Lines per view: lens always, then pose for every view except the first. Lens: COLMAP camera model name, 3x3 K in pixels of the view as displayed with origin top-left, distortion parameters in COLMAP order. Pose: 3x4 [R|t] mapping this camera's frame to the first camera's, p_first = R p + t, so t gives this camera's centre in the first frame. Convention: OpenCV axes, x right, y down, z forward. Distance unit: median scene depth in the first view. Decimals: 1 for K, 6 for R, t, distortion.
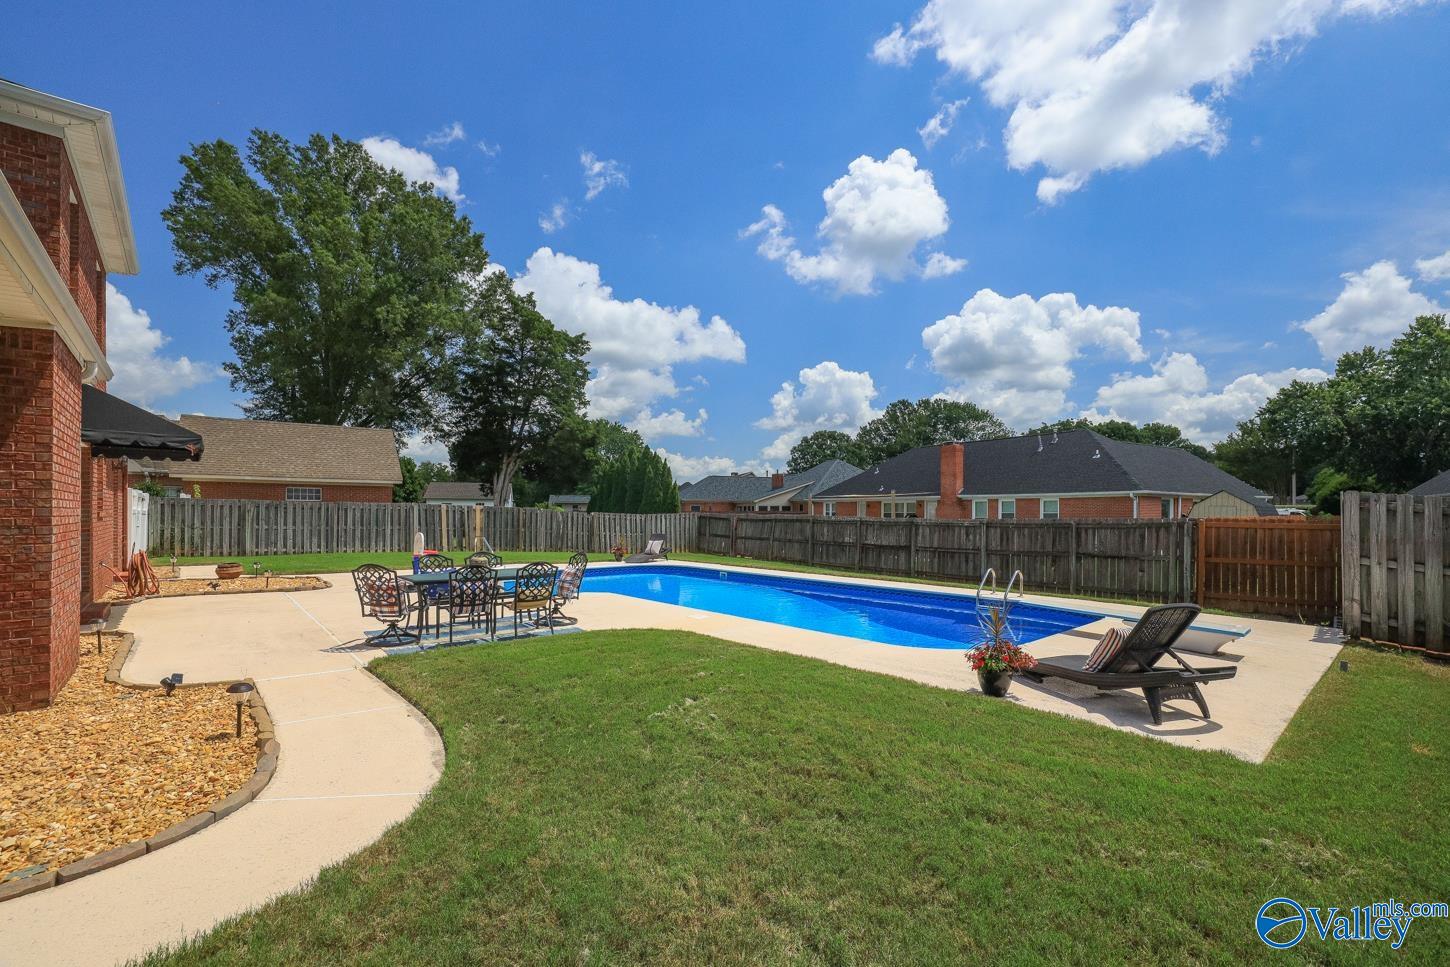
lens RADIAL K [[628.1, 0, 755.4], [0, 628.1, 502.0], [0, 0, 1]] dist [-0.018607, 0.004814]
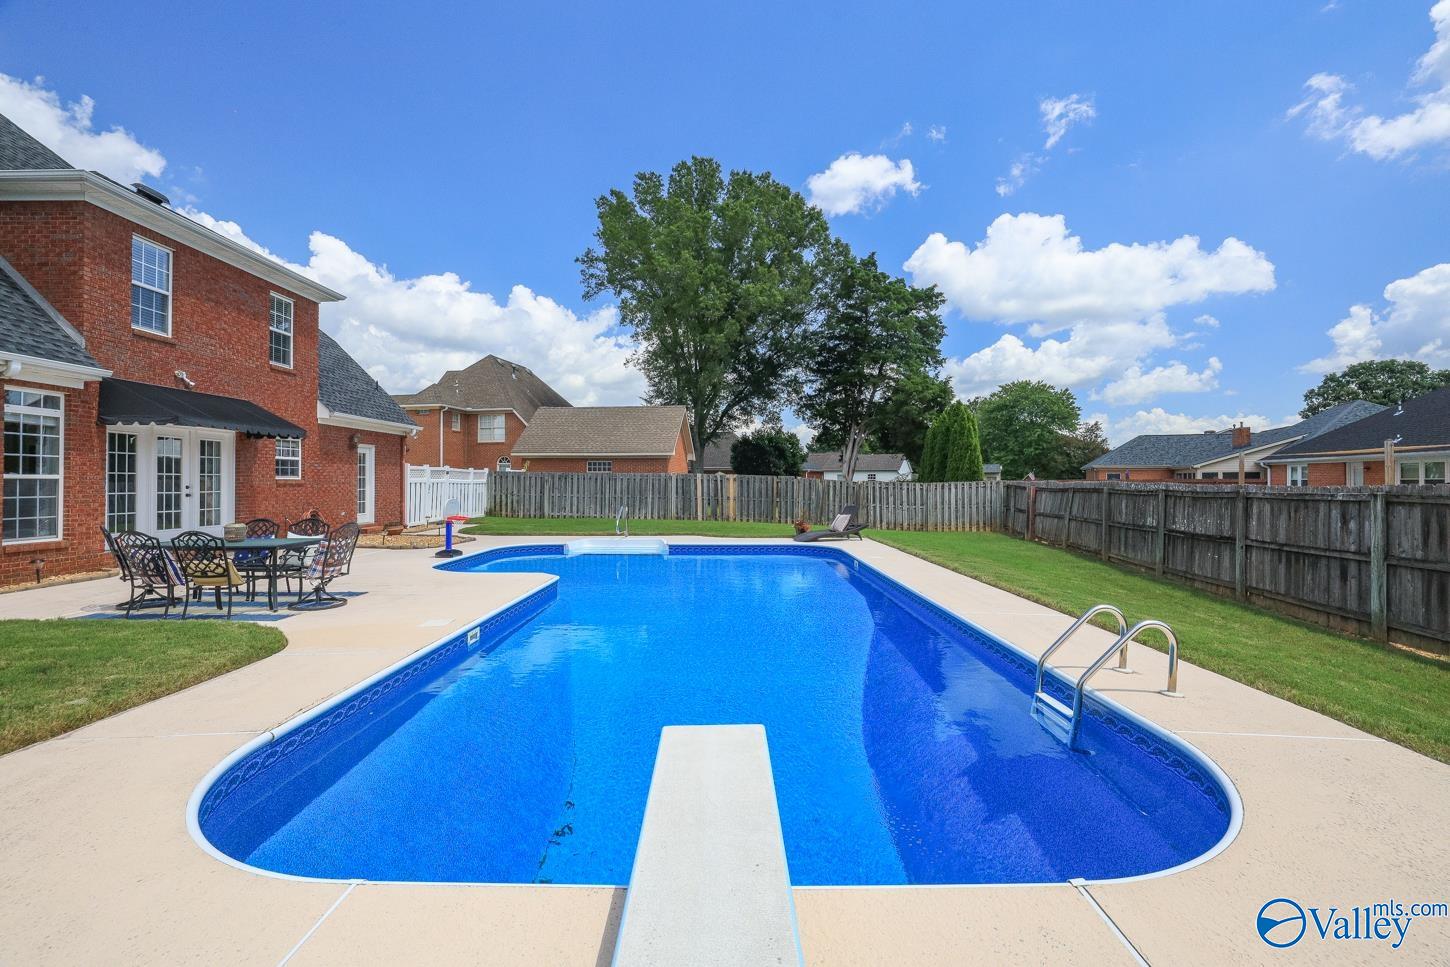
lens RADIAL K [[624.2, 0, 747.5], [0, 624.2, 481.9], [0, 0, 1]] dist [-0.021465, 0.006965]
pose [[0.745444, -0.006963, -0.666532, 0.120742], [0.014761, 0.999873, 0.006063, 0.005995], [0.666405, -0.014358, 0.745452, 0.144971]]
